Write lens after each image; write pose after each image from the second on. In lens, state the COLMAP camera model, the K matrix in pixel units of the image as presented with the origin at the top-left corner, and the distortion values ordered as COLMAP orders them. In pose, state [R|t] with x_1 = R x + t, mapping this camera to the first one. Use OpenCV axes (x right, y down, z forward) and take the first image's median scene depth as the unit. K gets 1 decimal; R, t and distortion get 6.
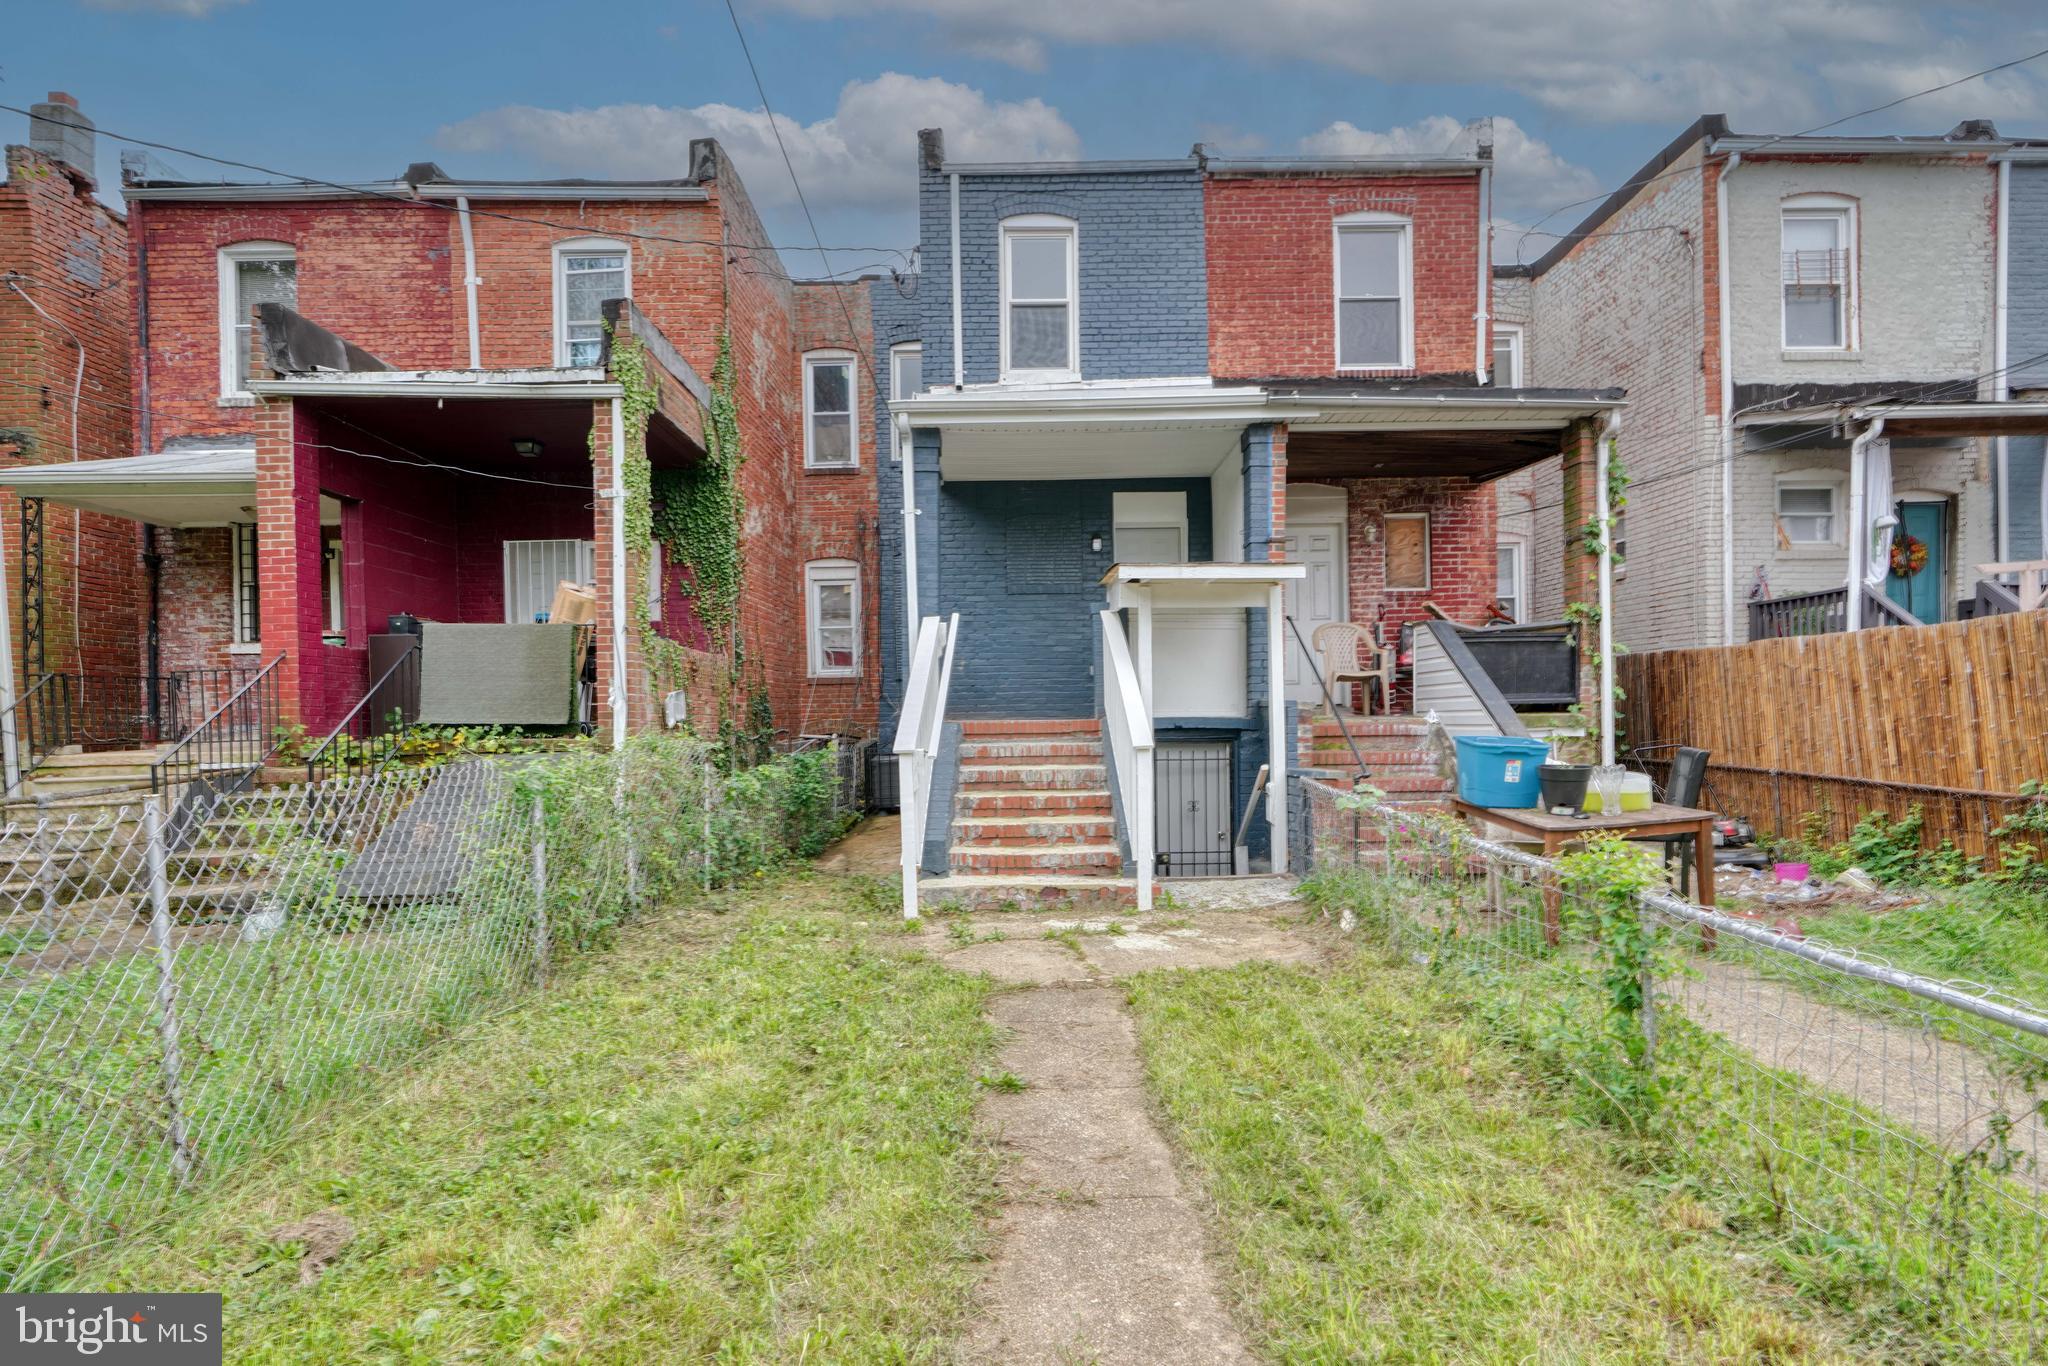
lens RADIAL K [[1038.8, 0, 1021.7], [0, 1038.8, 731.7], [0, 0, 1]] dist [-0.015237, 0.008631]
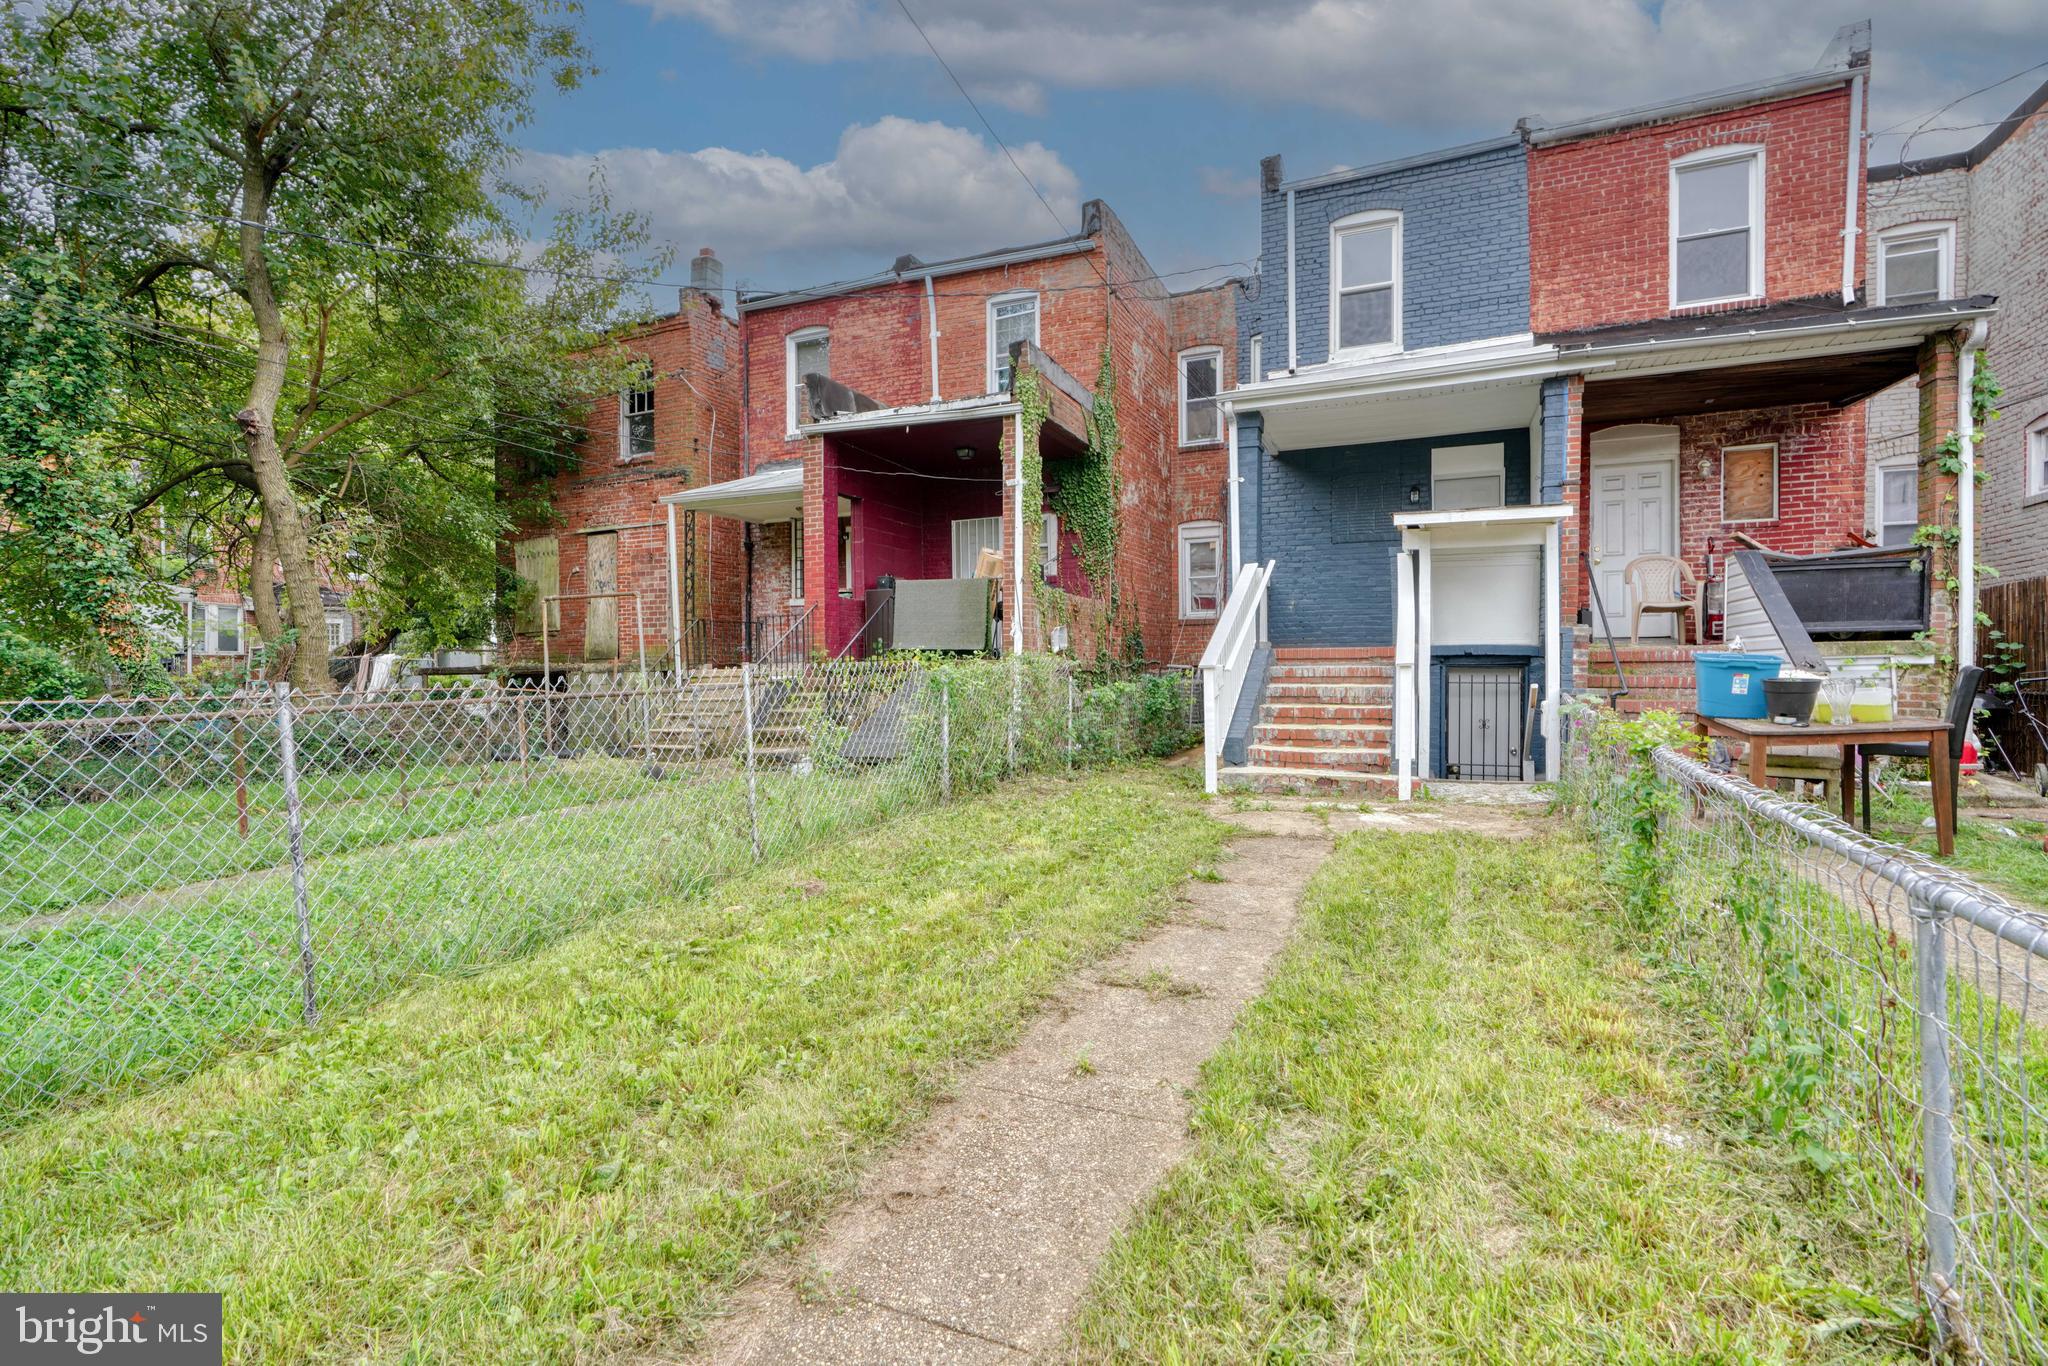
lens RADIAL K [[959.3, 0, 1018.5], [0, 959.3, 691.4], [0, 0, 1]] dist [-0.015181, 0.007238]
pose [[0.910765, 0.018394, -0.412516, 0.113398], [-0.013640, 0.999802, 0.014466, 0.024090], [0.412700, -0.007549, 0.910836, -0.132533]]
